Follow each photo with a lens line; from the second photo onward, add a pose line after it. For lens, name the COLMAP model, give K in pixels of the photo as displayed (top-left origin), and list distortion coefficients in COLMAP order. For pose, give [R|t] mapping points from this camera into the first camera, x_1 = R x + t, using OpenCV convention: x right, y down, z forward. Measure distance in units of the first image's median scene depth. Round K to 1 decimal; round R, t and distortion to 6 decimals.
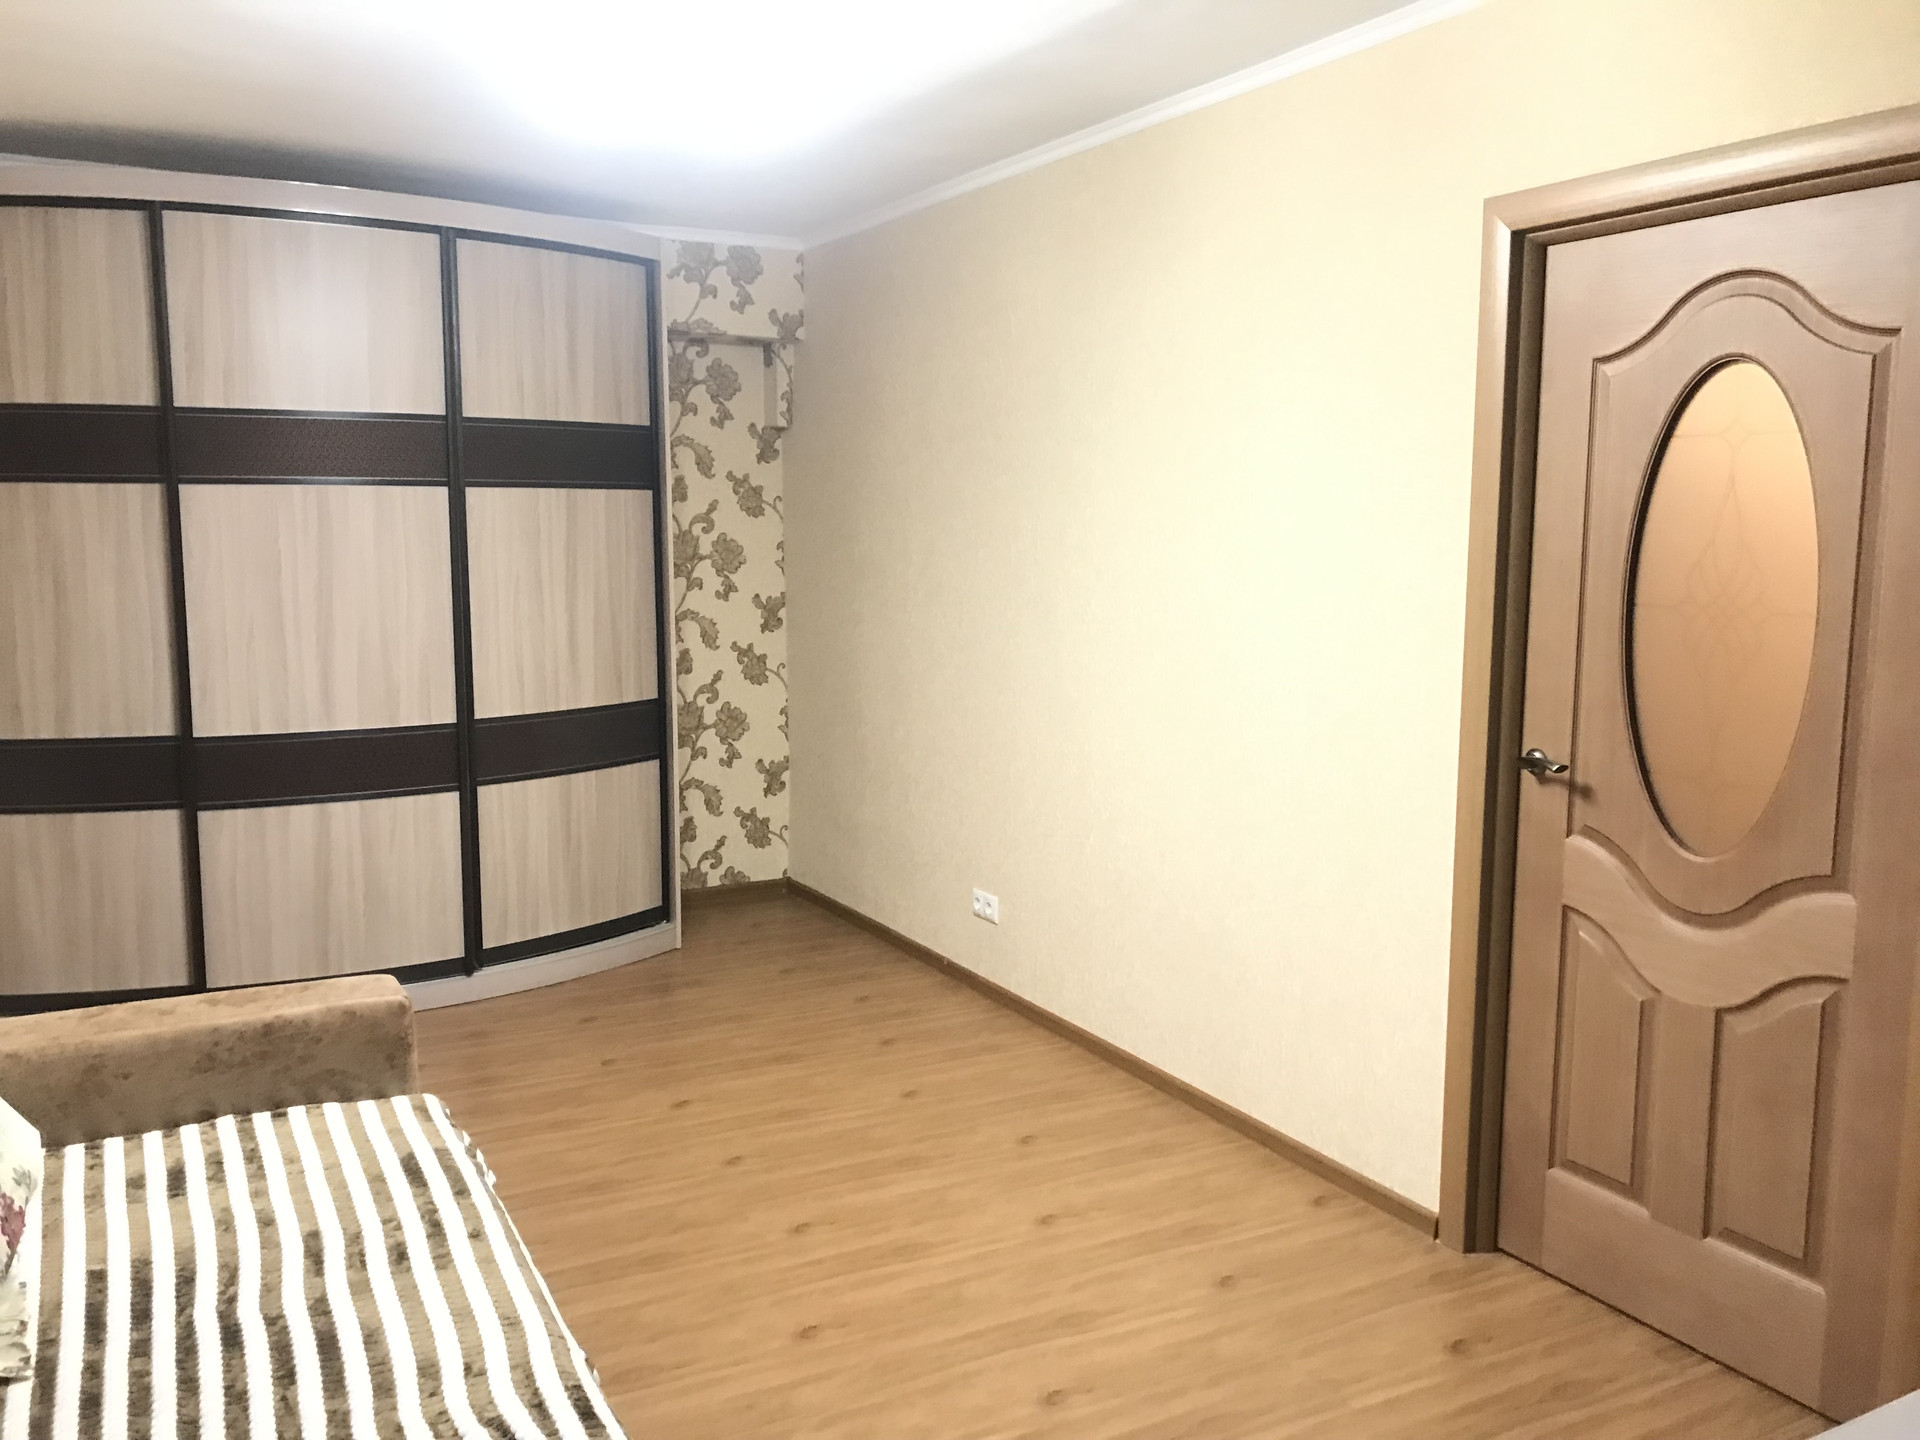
lens RADIAL K [[1569.7, 0, 960.0], [0, 1569.7, 720.0], [0, 0, 1]] dist [0.082266, -0.002782]
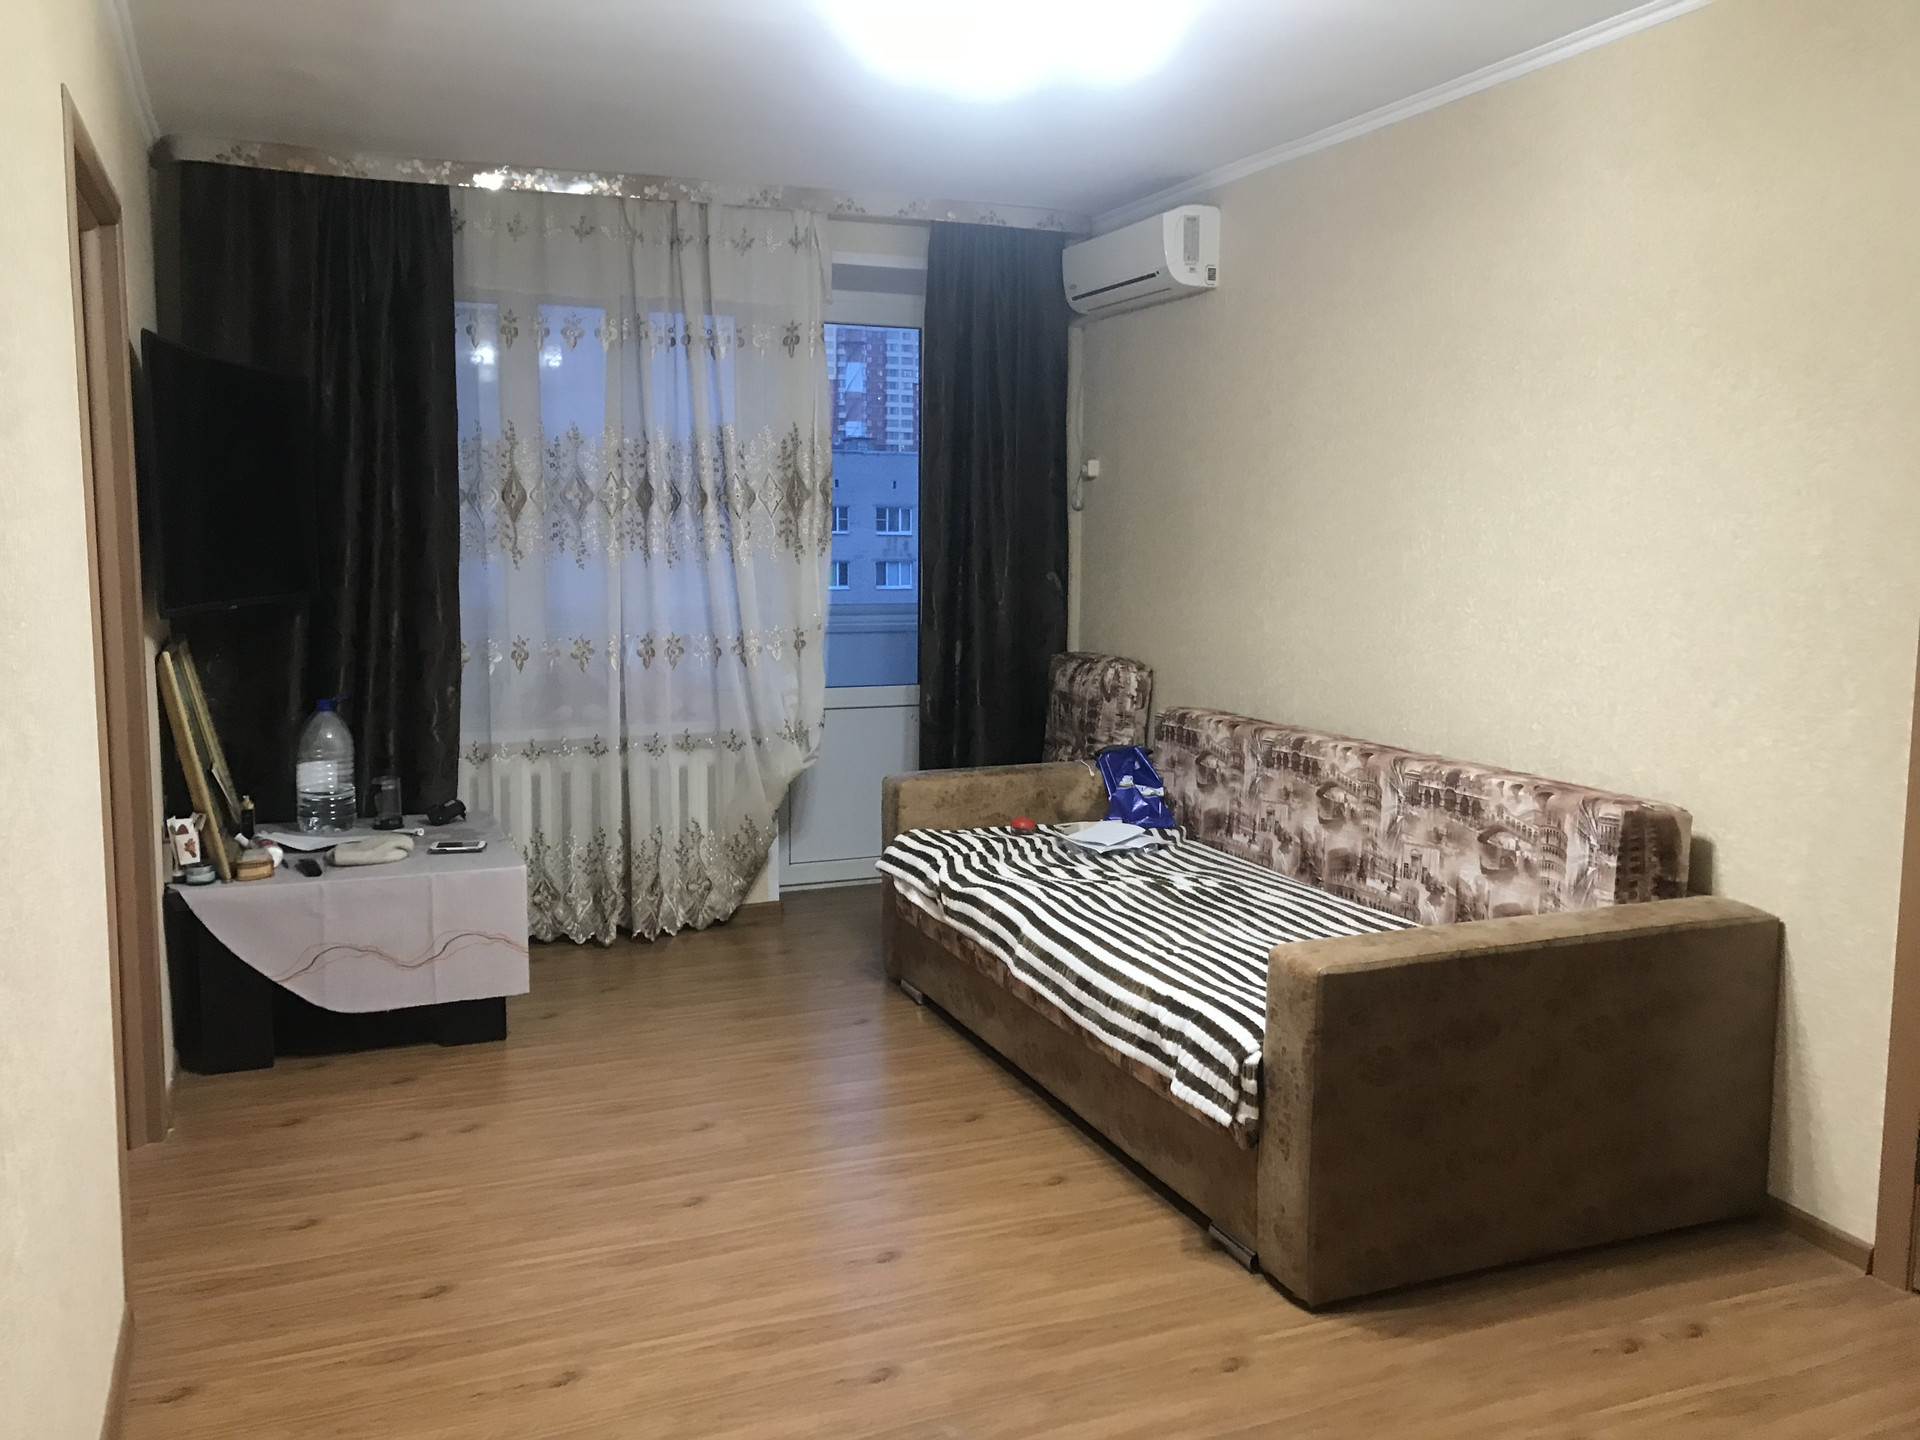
lens RADIAL K [[1569.7, 0, 960.0], [0, 1569.7, 720.0], [0, 0, 1]] dist [0.082266, -0.002782]
pose [[-0.994118, -0.018883, 0.106646, -0.230353], [0.008727, 0.967515, 0.252664, -0.204915], [-0.107953, 0.252109, -0.961659, 1.777303]]
